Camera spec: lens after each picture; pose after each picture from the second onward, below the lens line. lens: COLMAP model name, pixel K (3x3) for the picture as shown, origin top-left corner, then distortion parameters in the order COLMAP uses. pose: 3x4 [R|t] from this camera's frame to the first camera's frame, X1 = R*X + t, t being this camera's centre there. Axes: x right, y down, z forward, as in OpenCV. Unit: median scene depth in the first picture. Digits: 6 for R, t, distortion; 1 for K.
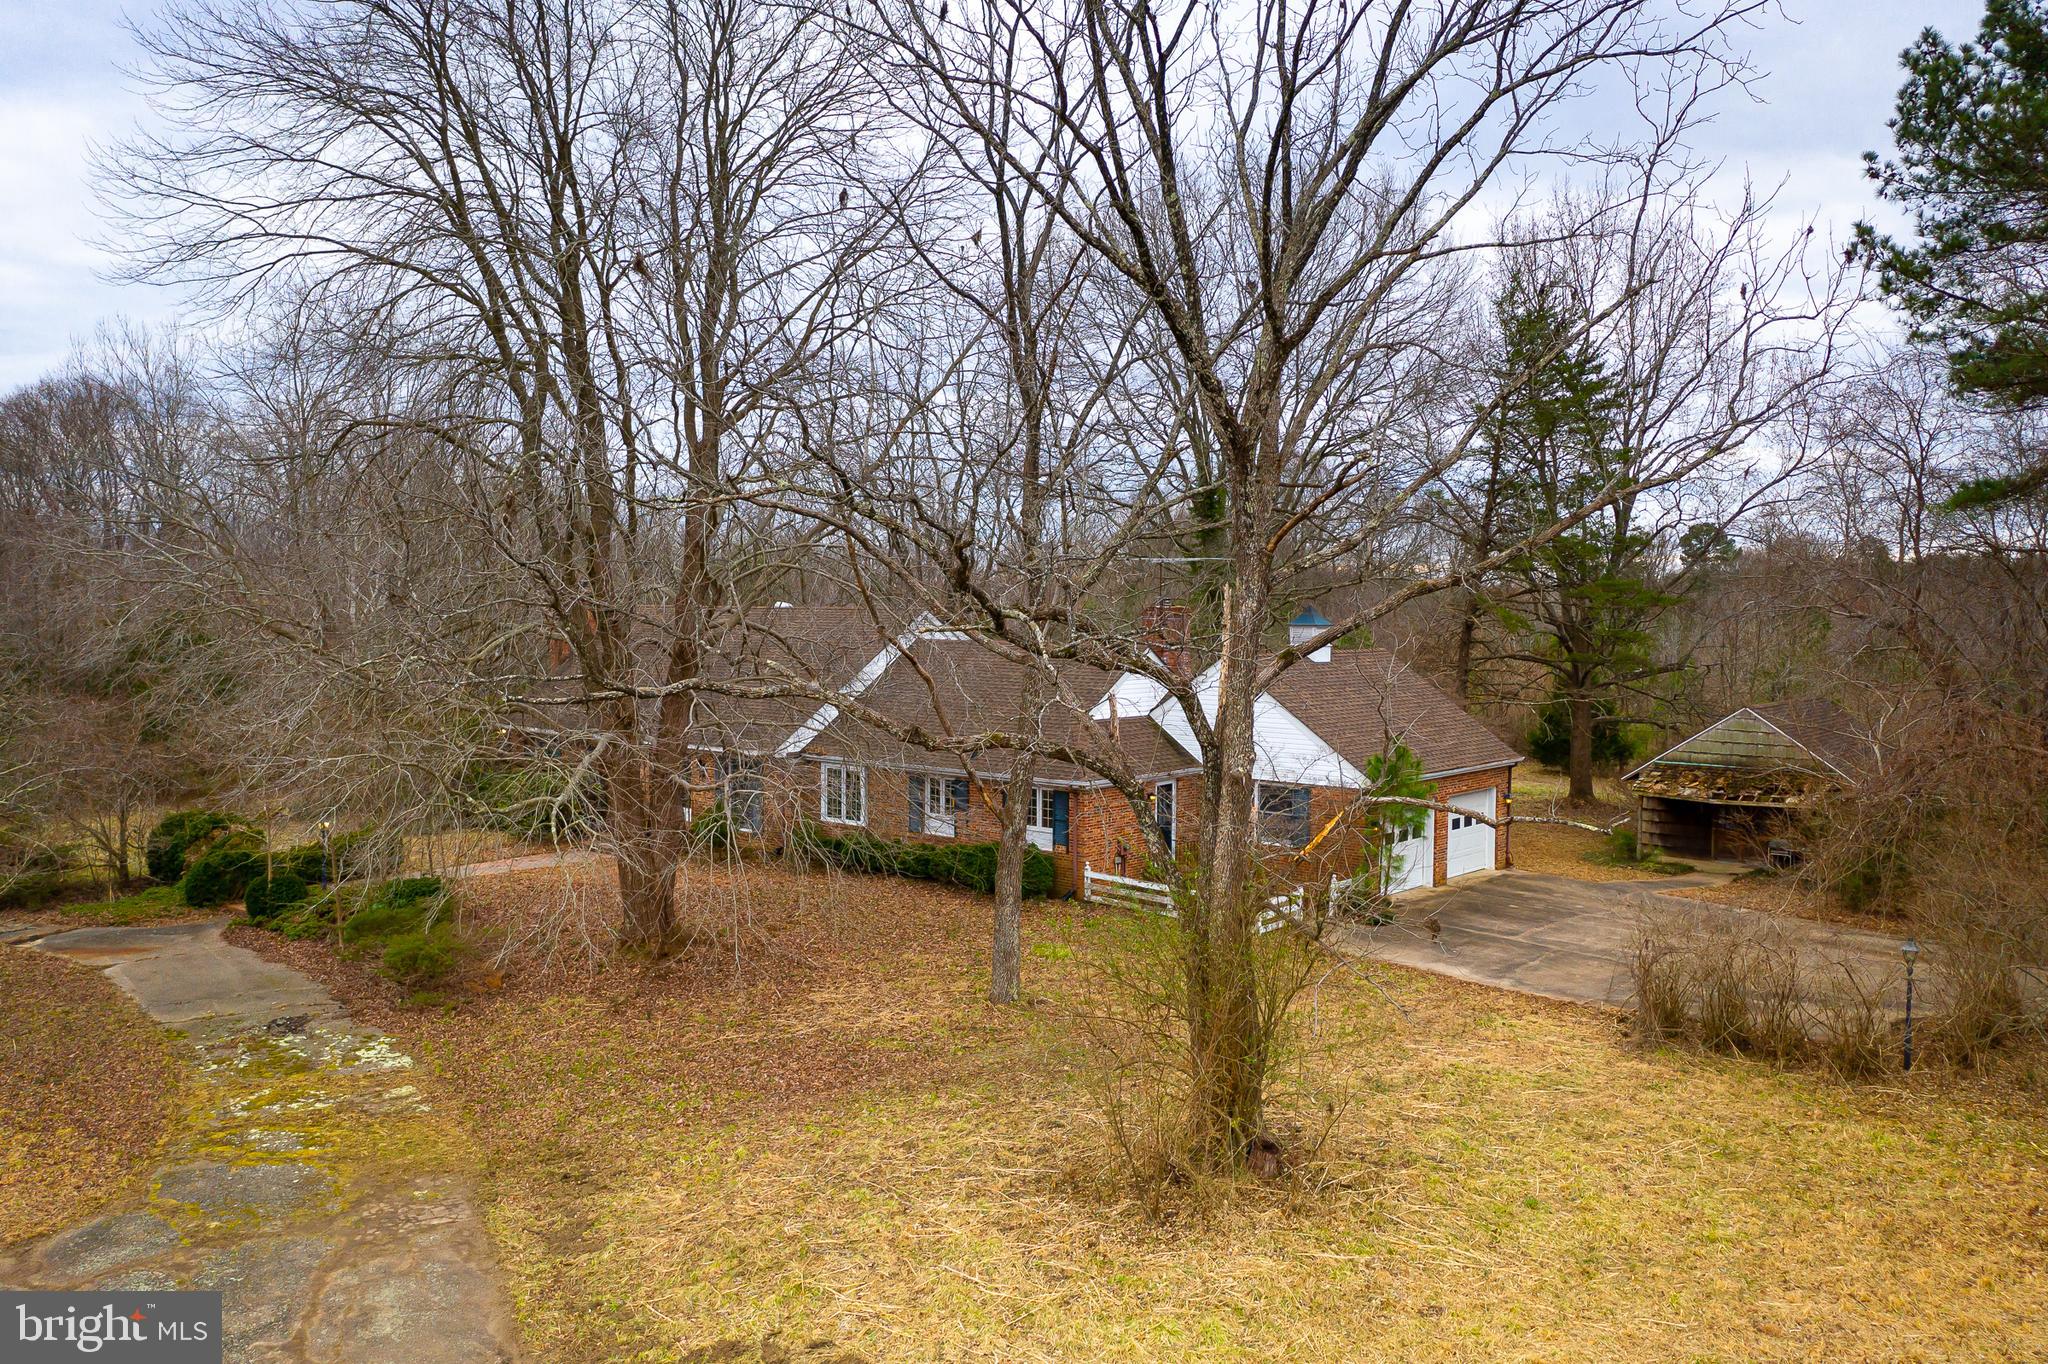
lens RADIAL K [[1623.1, 0, 1022.5], [0, 1623.1, 677.6], [0, 0, 1]] dist [-0.013143, 0.007262]
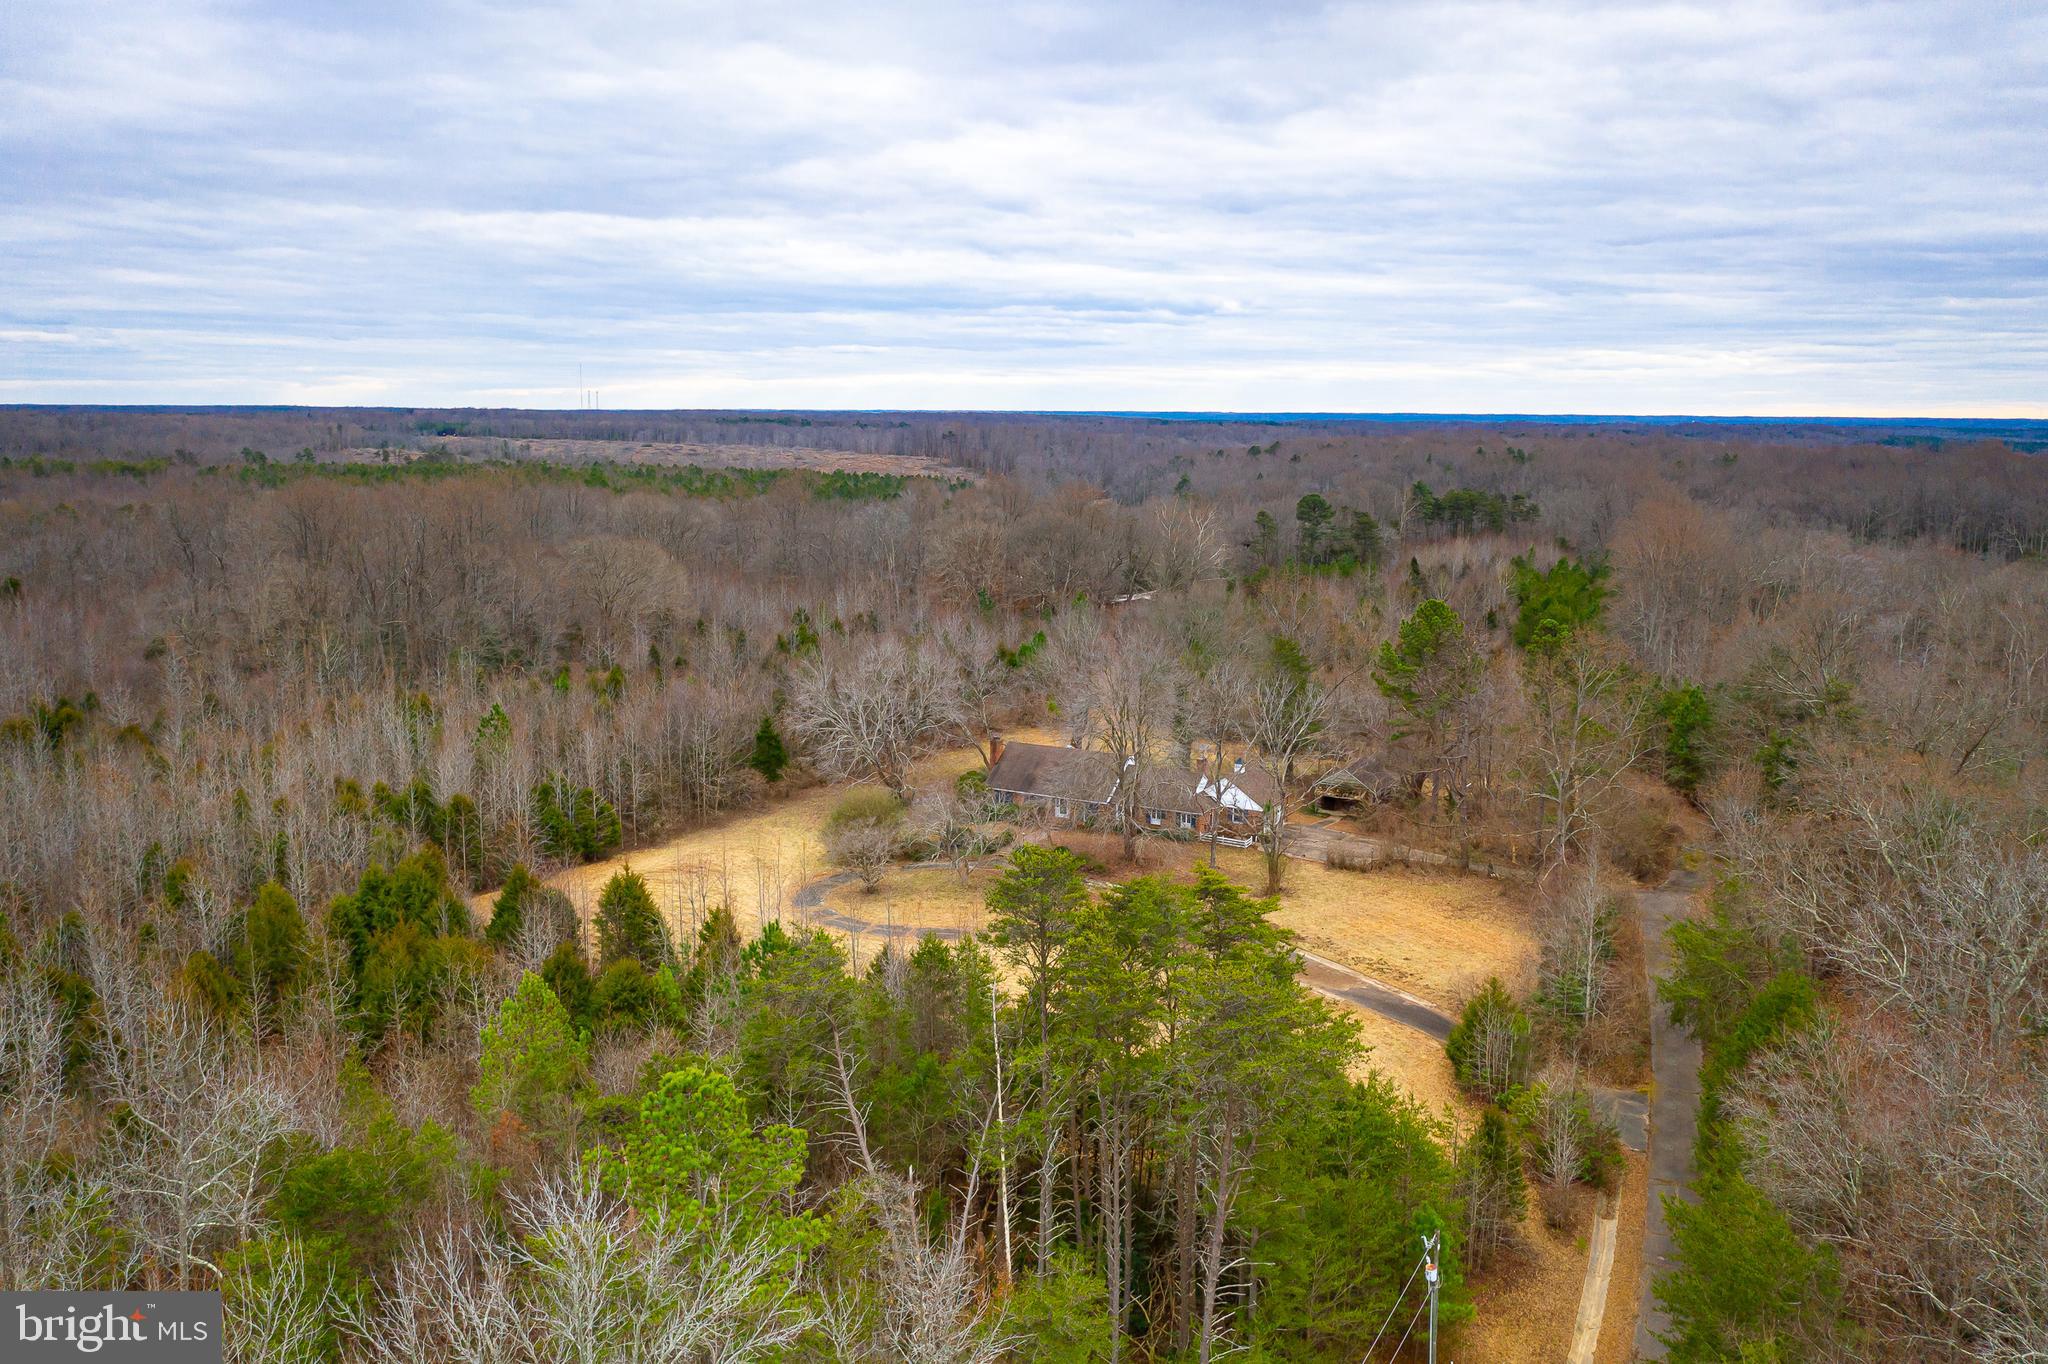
lens RADIAL K [[1623.1, 0, 1028.2], [0, 1623.1, 680.7], [0, 0, 1]] dist [-0.013143, 0.007262]
pose [[0.972075, -0.038906, 0.231423, -1.501494], [0.012027, 0.993125, 0.116443, -0.857497], [-0.234362, -0.110408, 0.965860, -3.243240]]
